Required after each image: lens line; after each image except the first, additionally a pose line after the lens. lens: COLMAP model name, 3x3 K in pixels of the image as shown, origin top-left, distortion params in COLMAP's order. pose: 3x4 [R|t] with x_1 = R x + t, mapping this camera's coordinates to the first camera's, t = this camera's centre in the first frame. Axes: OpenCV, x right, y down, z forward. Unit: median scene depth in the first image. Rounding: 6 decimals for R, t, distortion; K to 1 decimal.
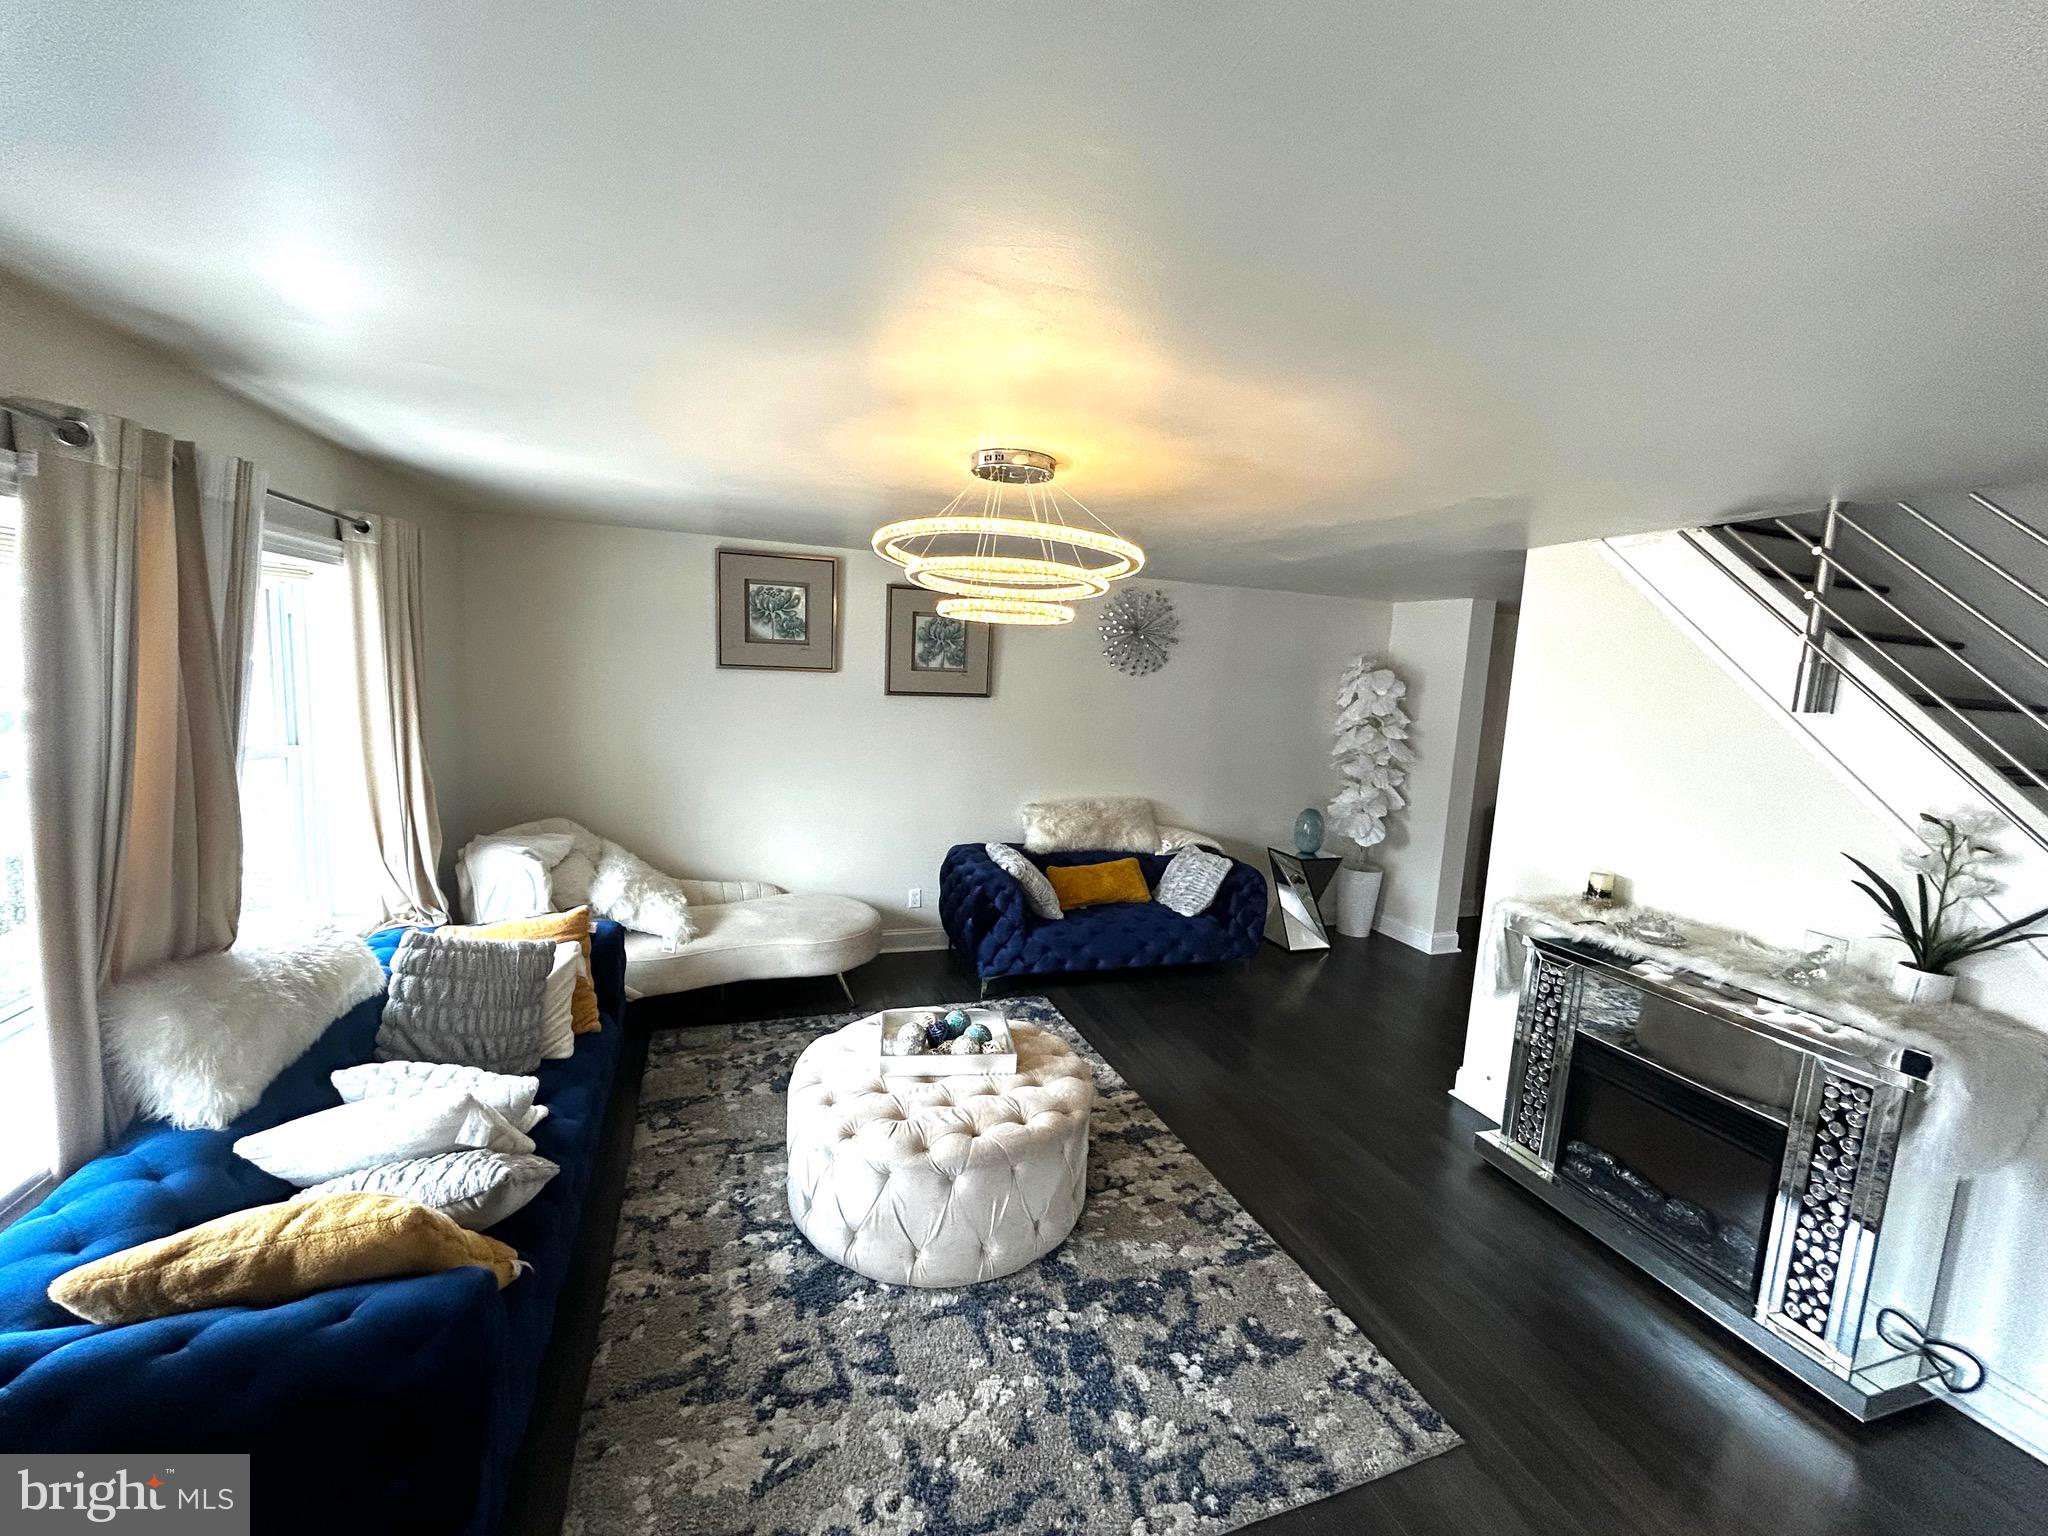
lens RADIAL K [[830.0, 0, 1034.8], [0, 830.0, 778.0], [0, 0, 1]] dist [-0.000248, 0.000334]
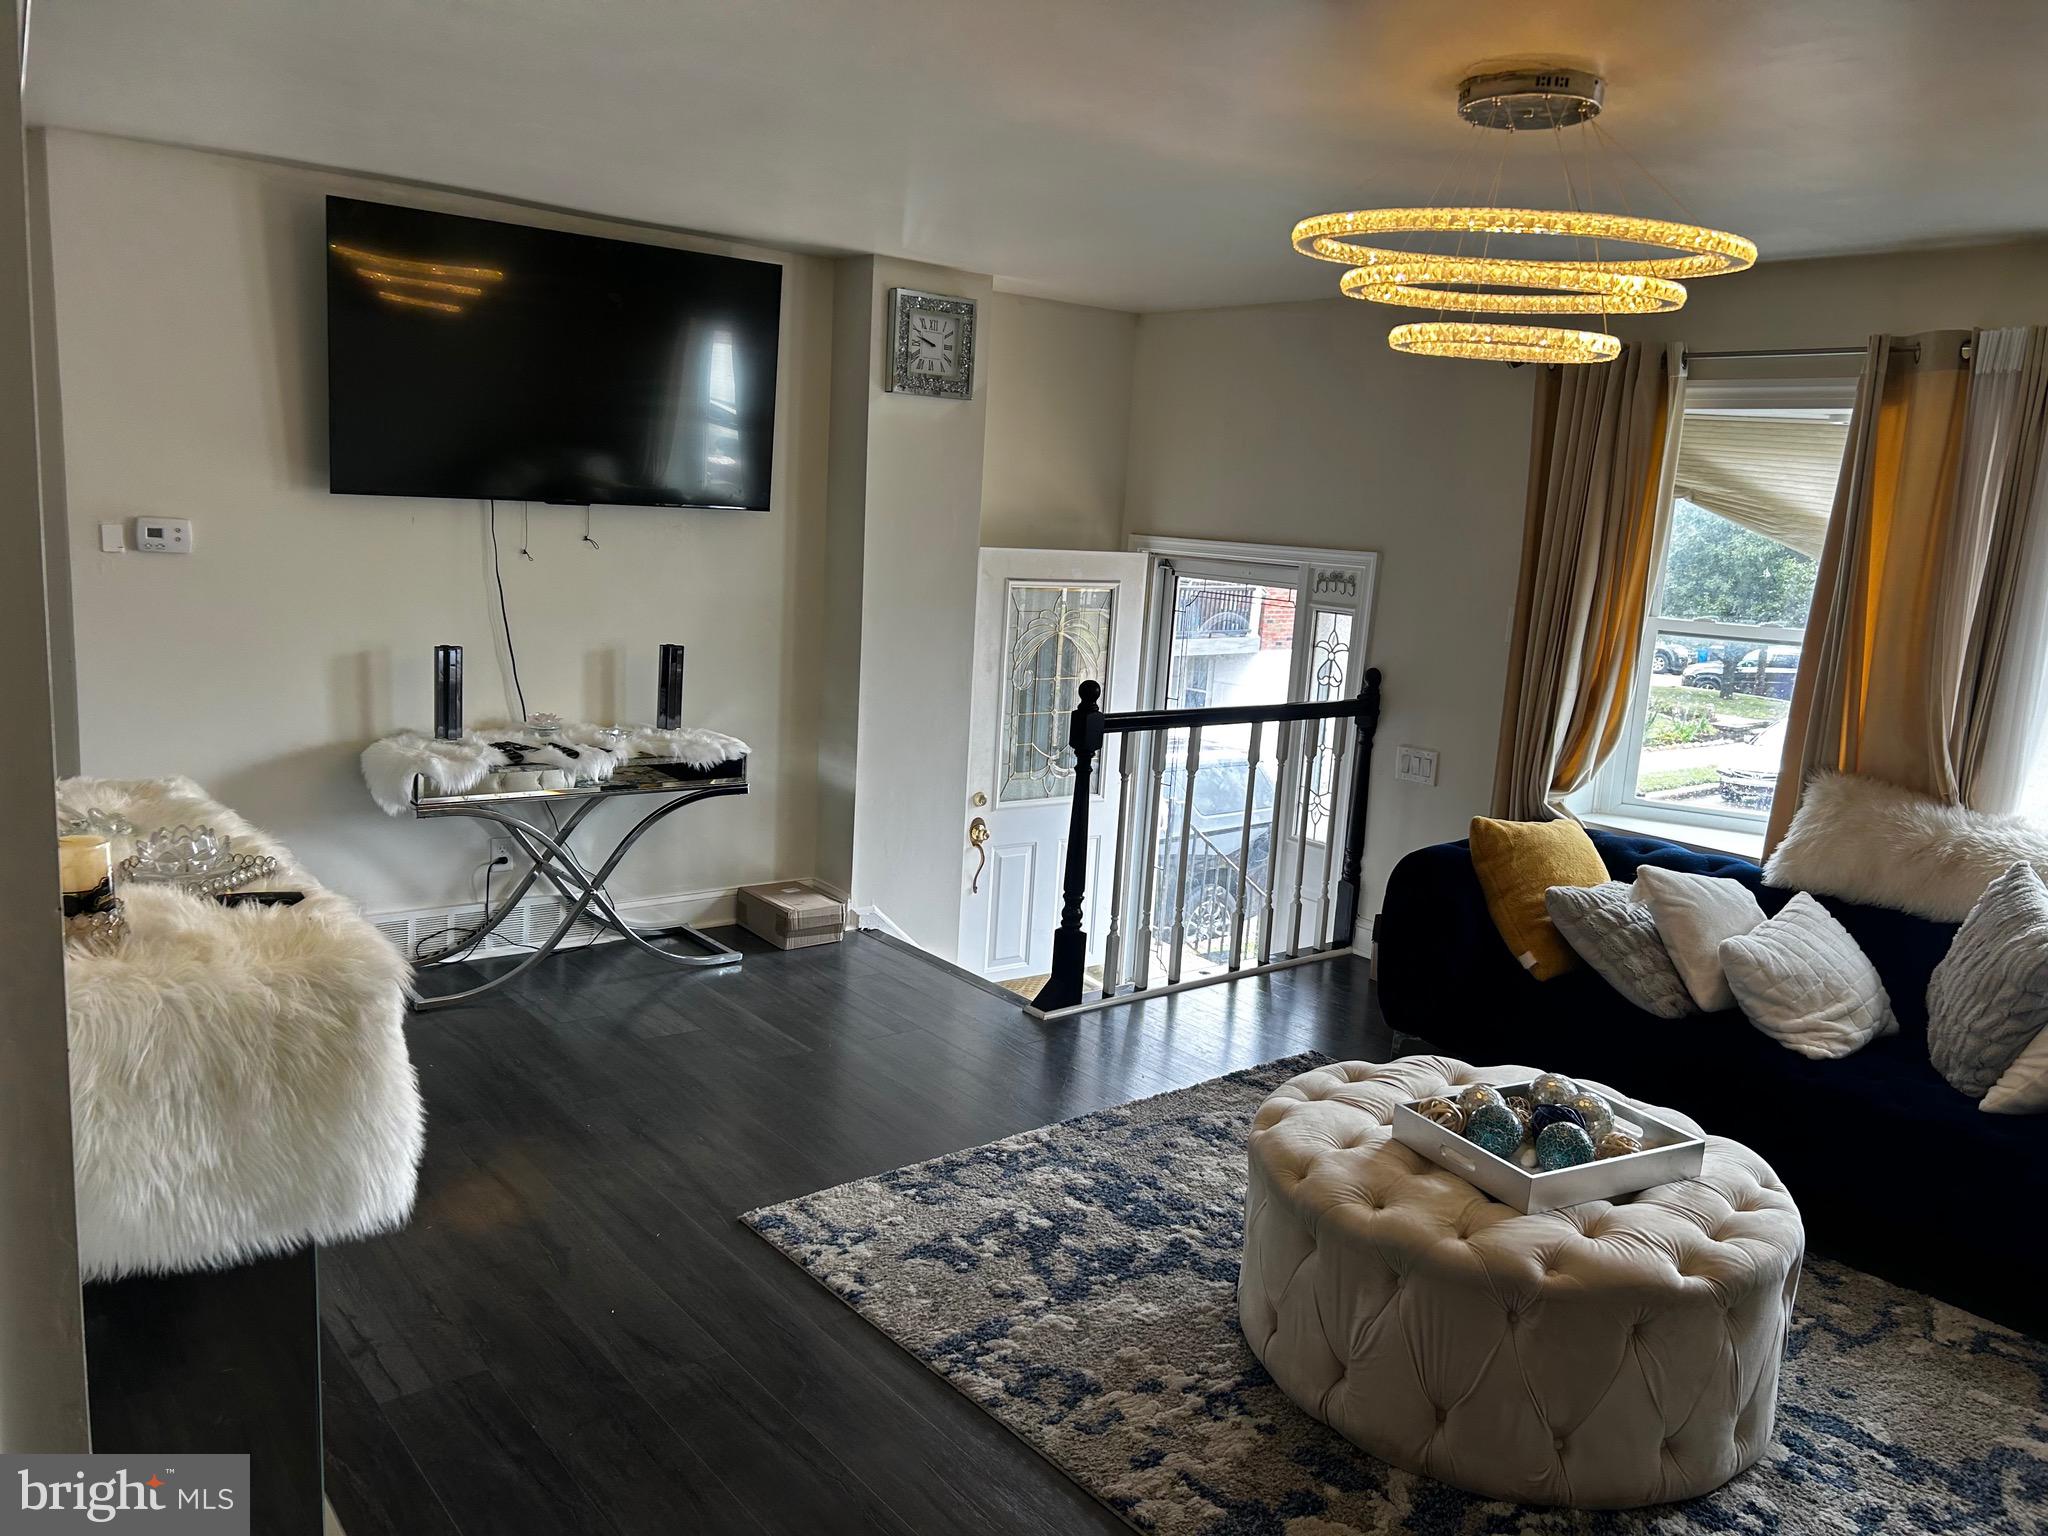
lens RADIAL K [[1548.7, 0, 1024.0], [0, 1548.7, 768.0], [0, 0, 1]] dist [0.062969, -0.001720]
pose [[-0.940155, -0.056039, -0.336107, 0.735774], [-0.155083, 0.948673, 0.275625, -0.185920], [0.303410, 0.311254, -0.900590, 2.224883]]
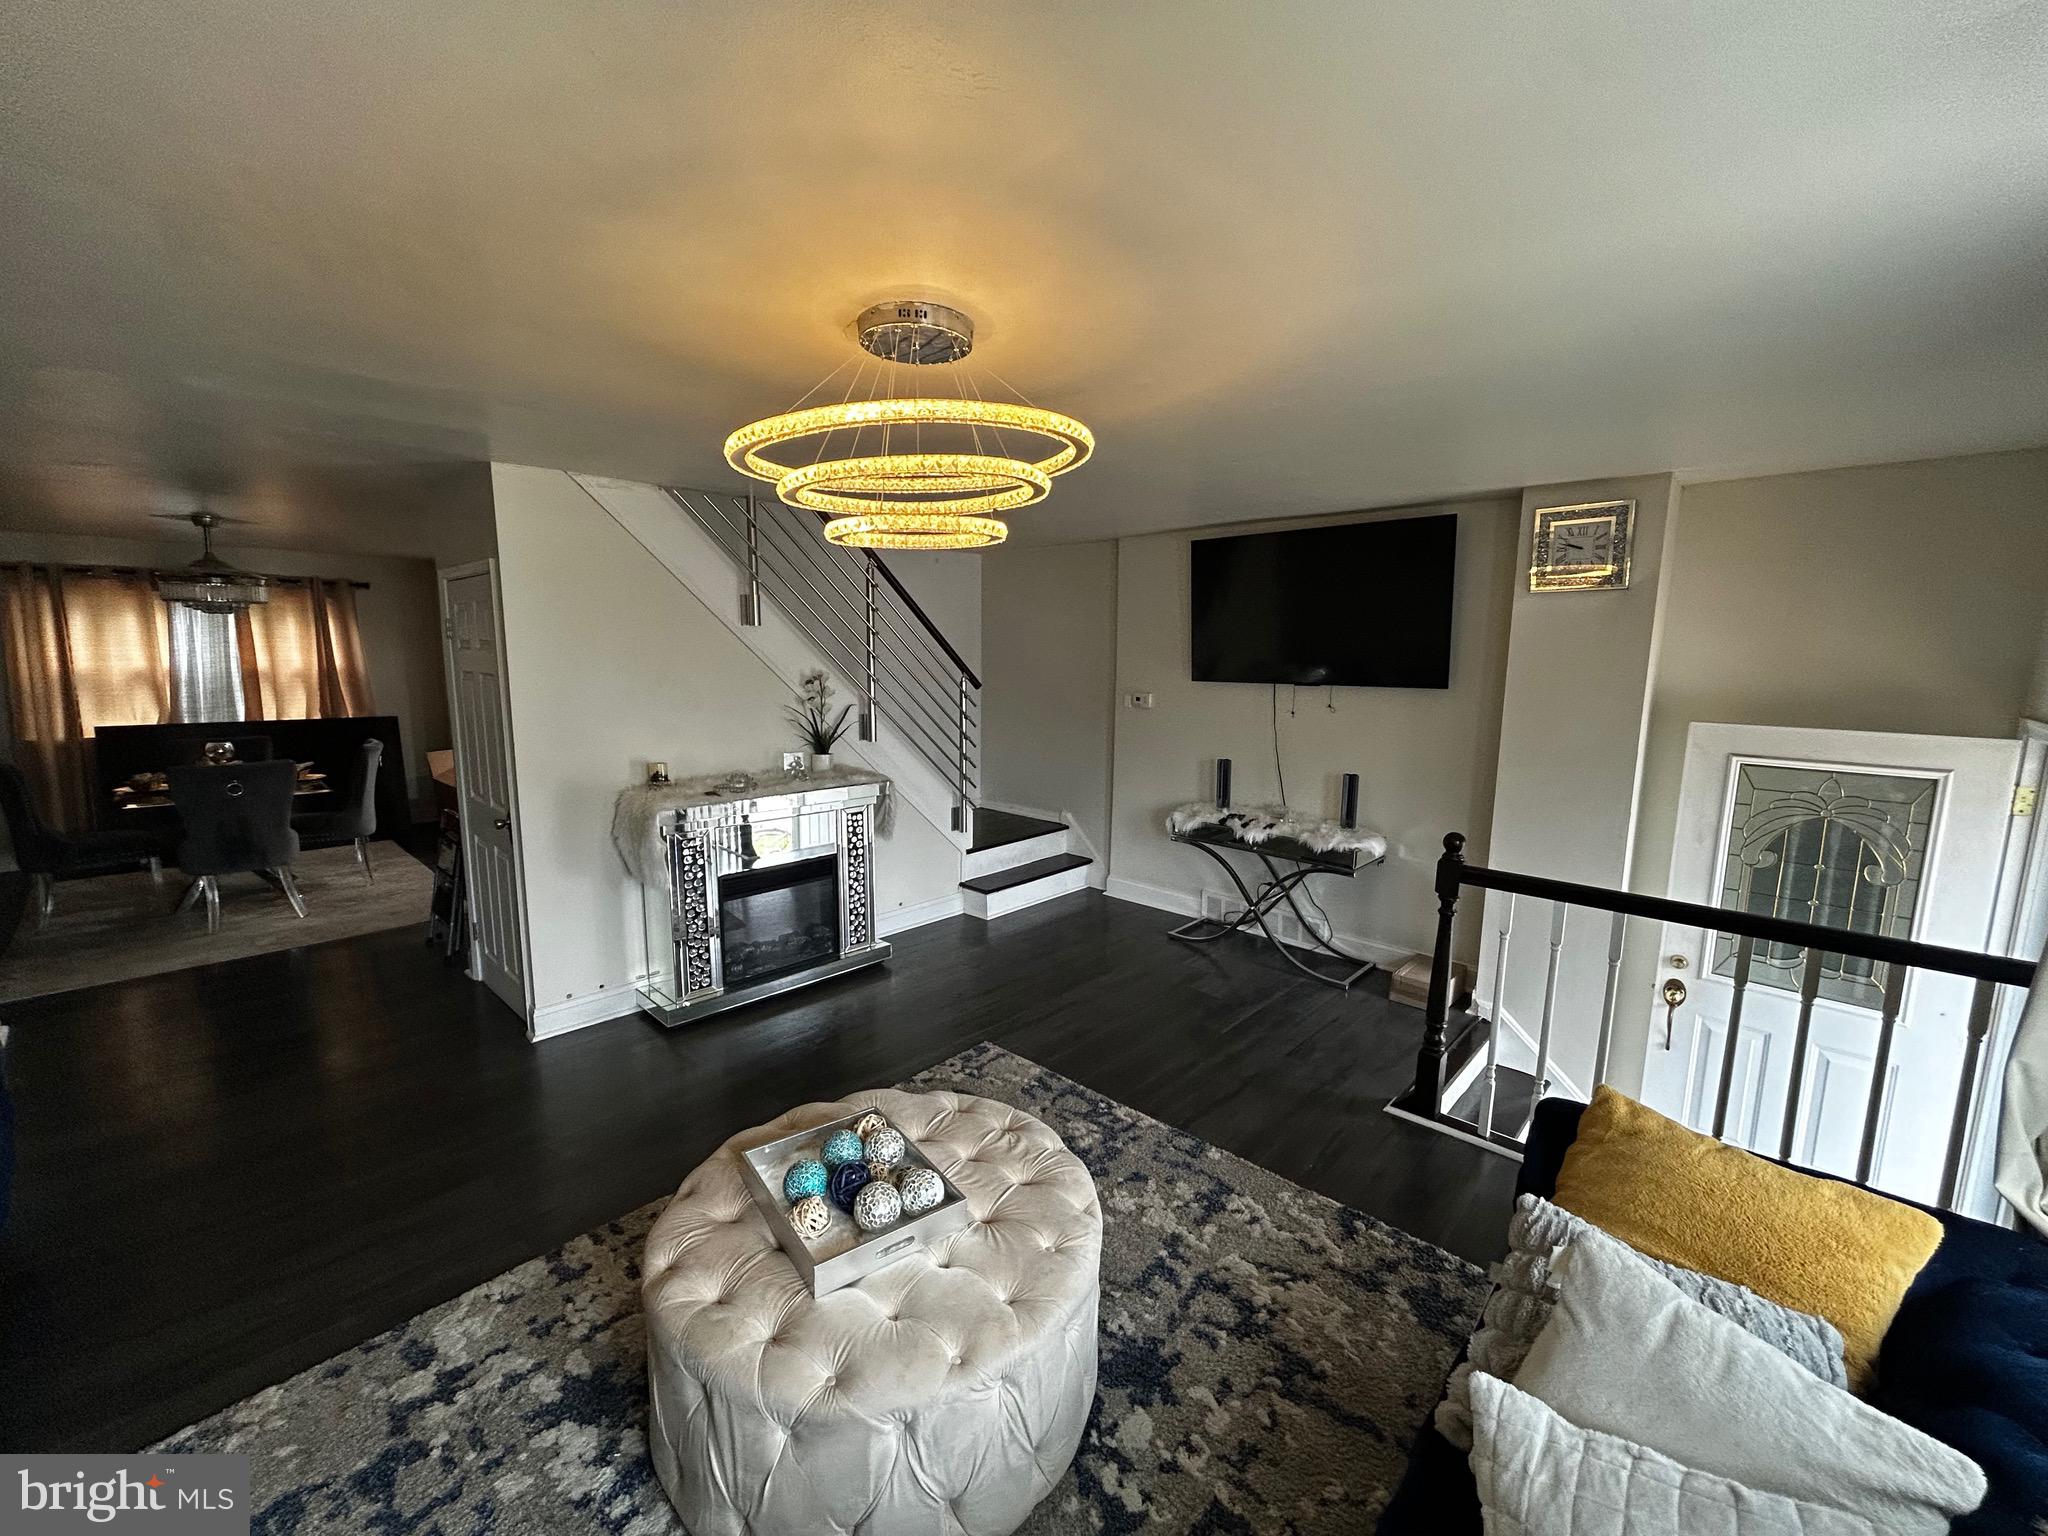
lens RADIAL K [[814.3, 0, 1024.0], [0, 814.3, 768.0], [0, 0, 1]] dist [0.000491, 0.000326]
pose [[-0.450632, -0.192482, 0.871712, -0.837718], [0.079761, 0.963892, 0.254069, -0.191424], [-0.889139, 0.184021, -0.419008, 1.377903]]
